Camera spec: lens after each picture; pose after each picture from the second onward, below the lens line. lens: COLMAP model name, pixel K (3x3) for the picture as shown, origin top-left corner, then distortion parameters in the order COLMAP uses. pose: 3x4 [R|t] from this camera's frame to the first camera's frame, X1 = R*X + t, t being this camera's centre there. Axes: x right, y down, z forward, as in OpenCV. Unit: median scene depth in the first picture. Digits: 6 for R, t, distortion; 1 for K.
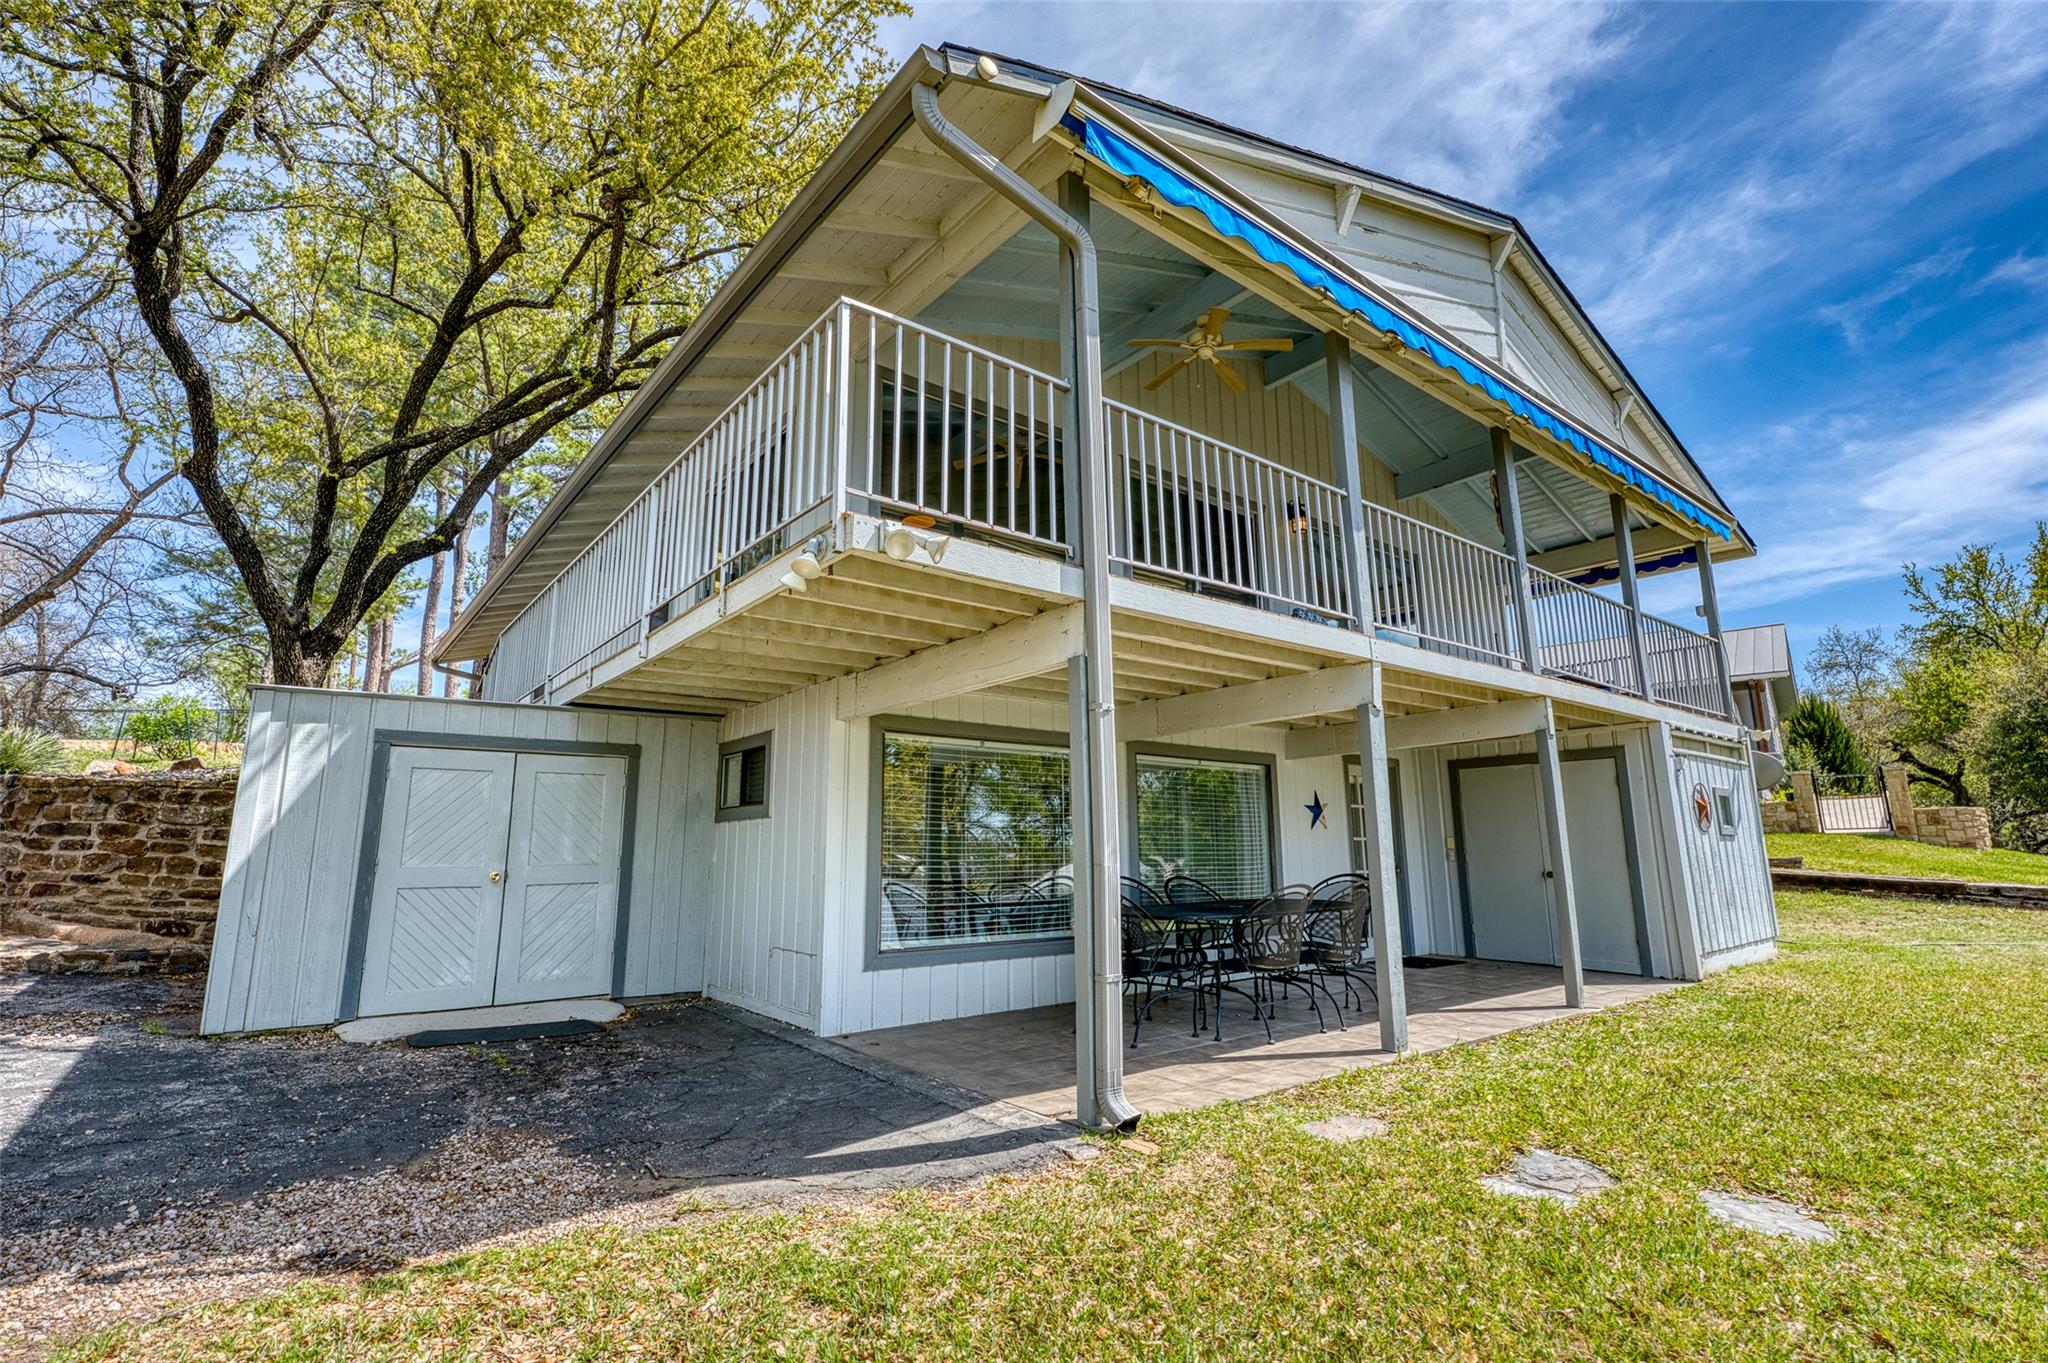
lens RADIAL K [[950.4, 0, 1020.5], [0, 950.4, 675.8], [0, 0, 1]] dist [0.003746, 0.000149]
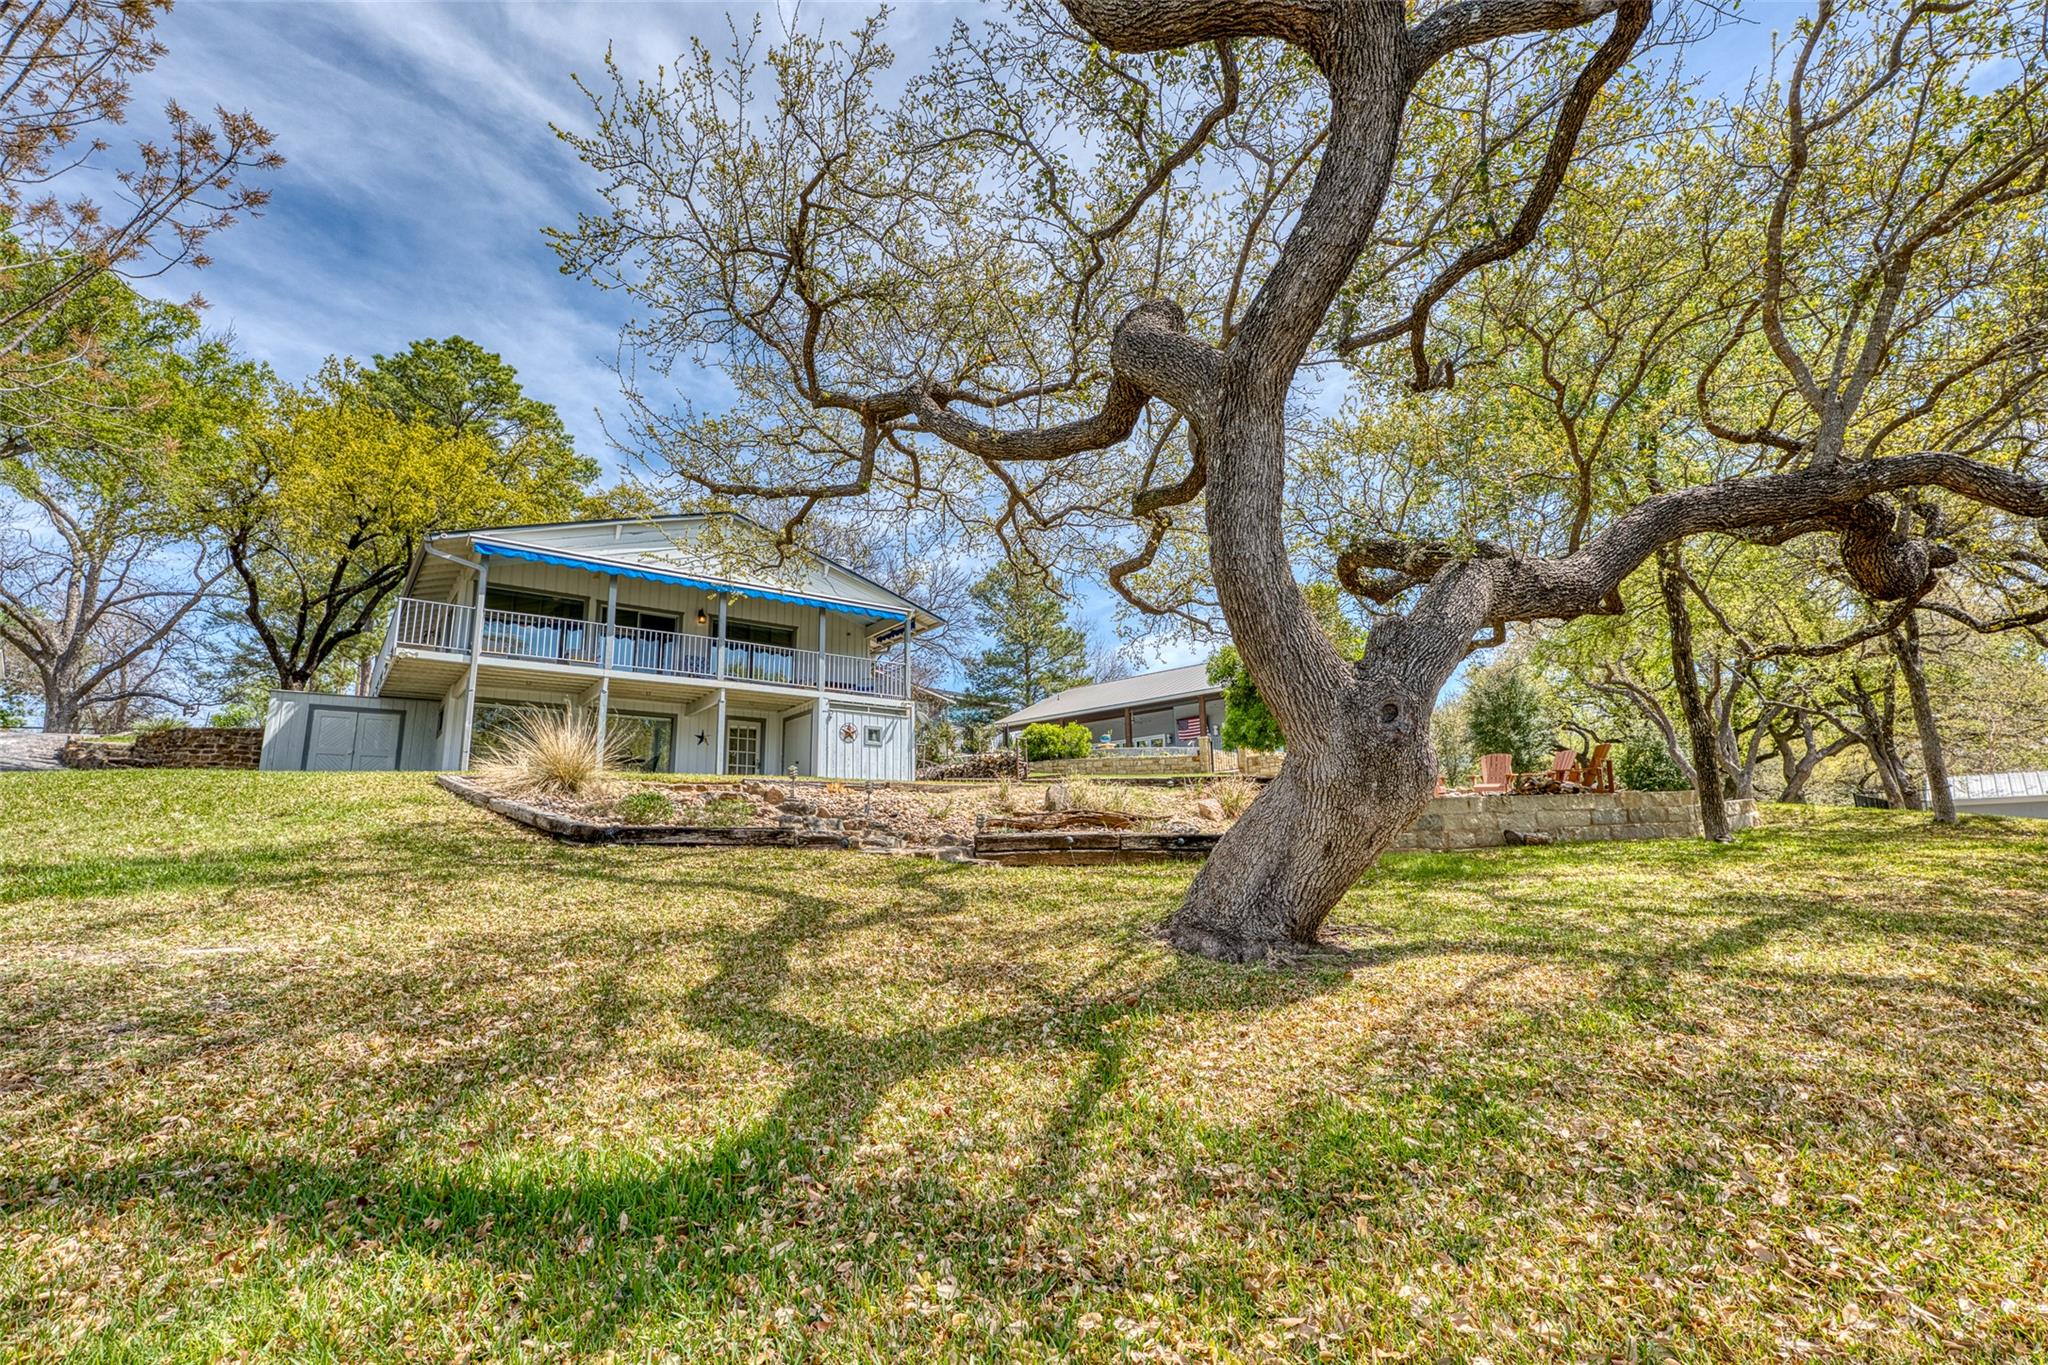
lens RADIAL K [[950.4, 0, 1020.5], [0, 950.4, 676.8], [0, 0, 1]] dist [0.003746, 0.000149]
pose [[0.999668, -0.017523, -0.018902, 1.079715], [0.017206, 0.999711, -0.016798, 0.037333], [0.019191, 0.016467, 0.999680, -1.310338]]
